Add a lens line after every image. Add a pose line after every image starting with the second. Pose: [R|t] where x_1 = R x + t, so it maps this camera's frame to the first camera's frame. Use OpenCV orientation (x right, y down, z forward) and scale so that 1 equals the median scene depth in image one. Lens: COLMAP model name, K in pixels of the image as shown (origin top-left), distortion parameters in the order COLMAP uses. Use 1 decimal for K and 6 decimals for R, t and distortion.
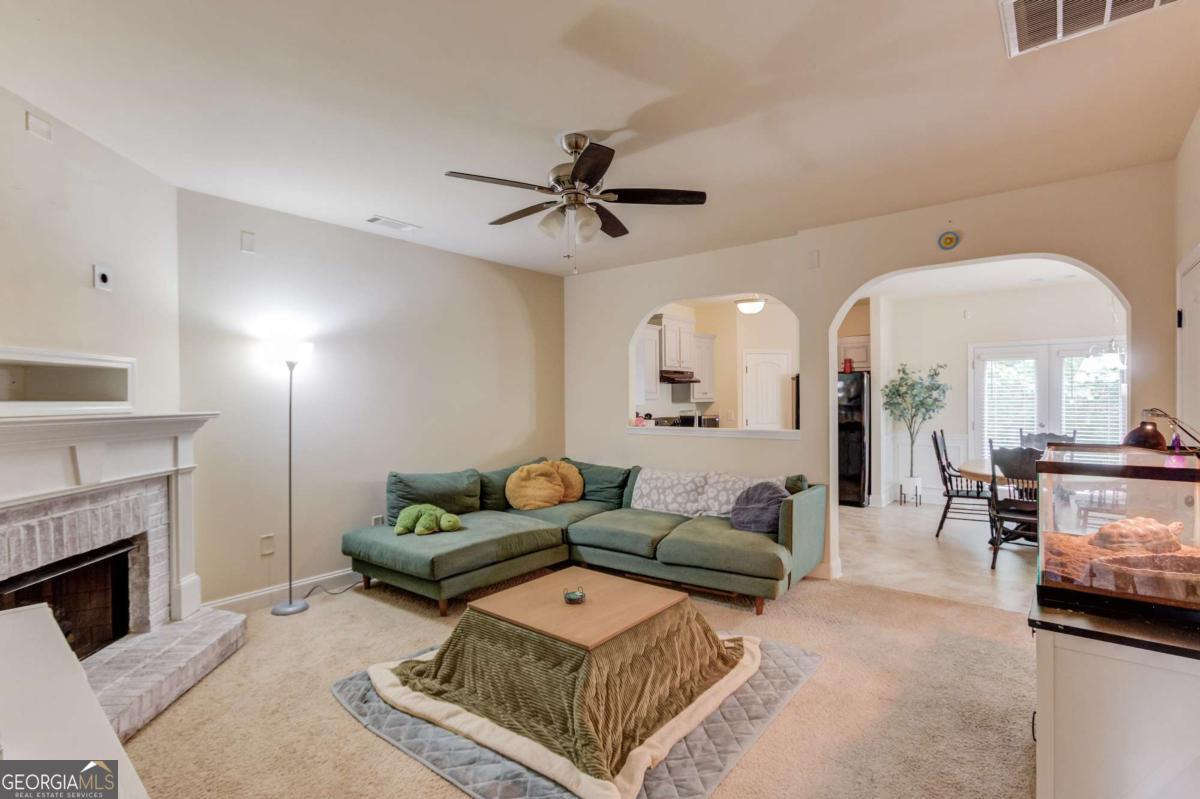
lens RADIAL K [[577.8, 0, 595.0], [0, 577.8, 405.7], [0, 0, 1]] dist [0.015835, -0.000146]
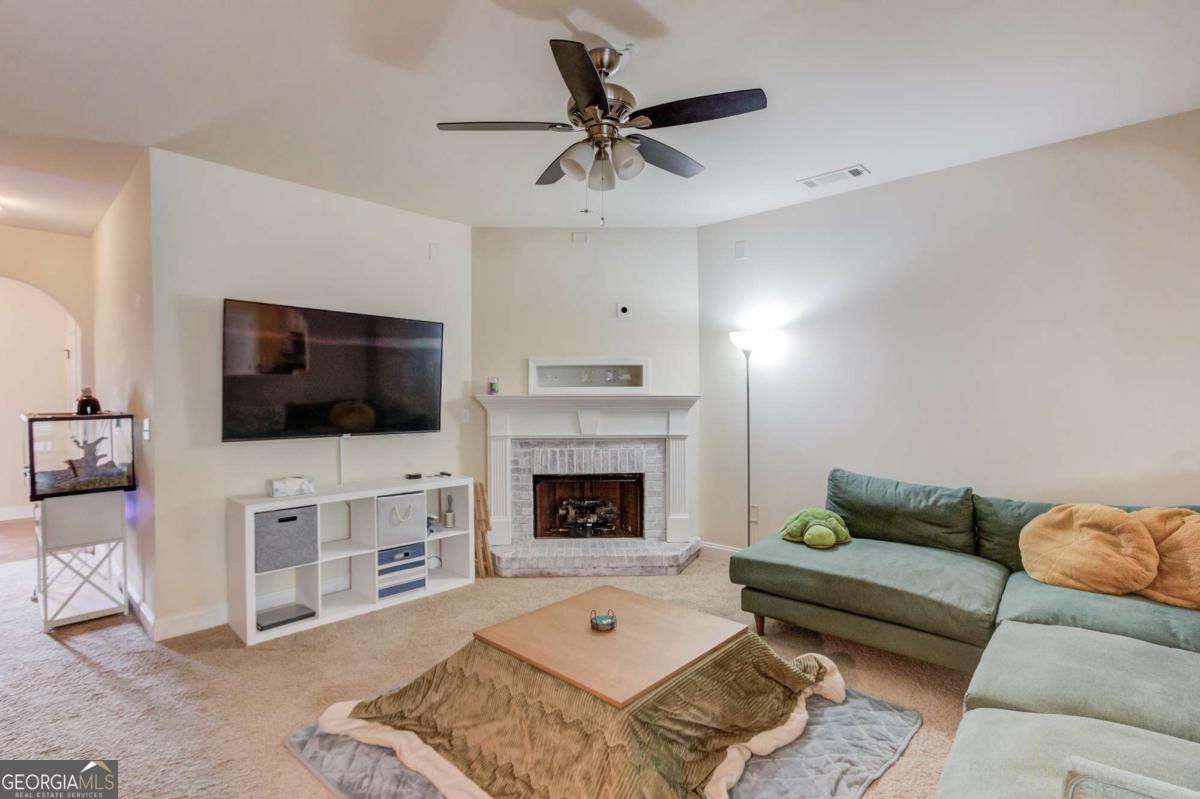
lens RADIAL K [[577.8, 0, 596.0], [0, 577.8, 403.8], [0, 0, 1]] dist [0.015835, -0.000146]
pose [[-0.046283, 0.026446, -0.998578, 0.674725], [-0.004415, 0.999634, 0.026678, -0.001911], [0.998919, 0.005643, -0.046150, 0.885659]]
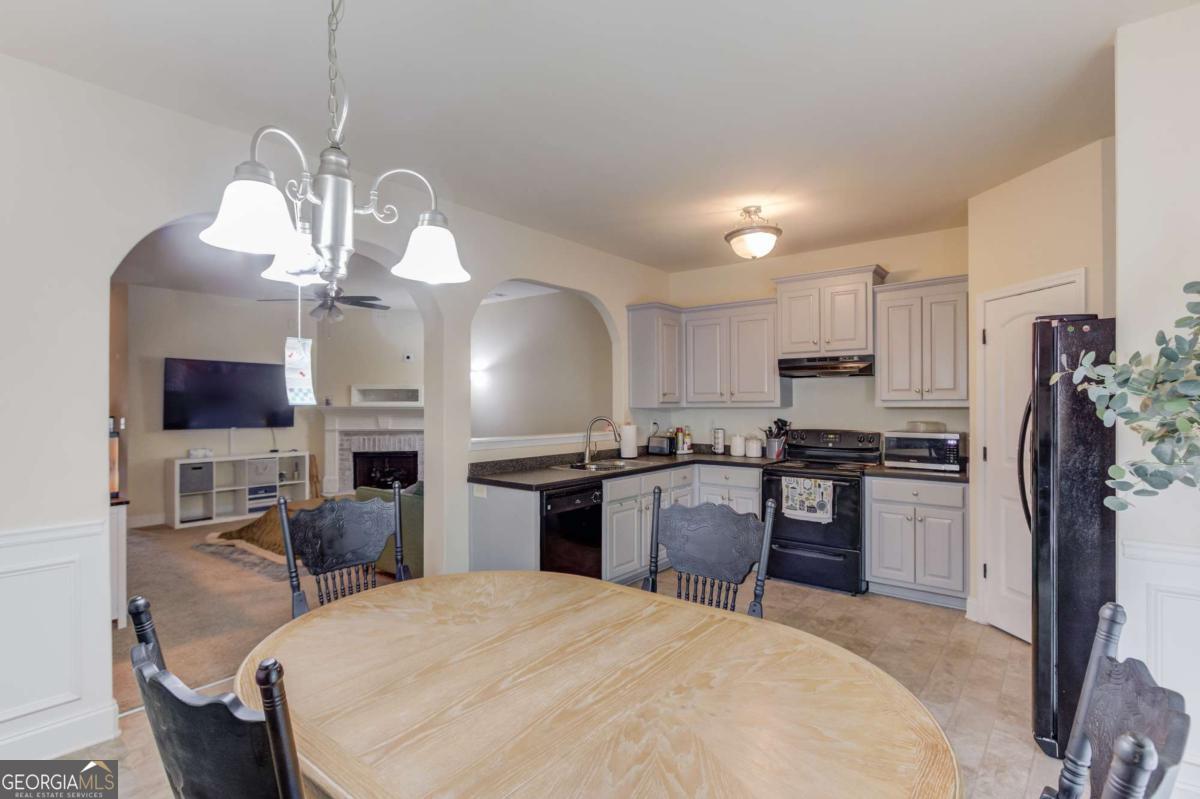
lens RADIAL K [[577.8, 0, 596.5], [0, 577.8, 397.7], [0, 0, 1]] dist [0.015835, -0.000146]
pose [[0.030295, 0.000956, -0.999541, 1.747046], [-0.008443, 0.999964, 0.000701, -0.031564], [0.999505, 0.008418, 0.030302, 1.617771]]
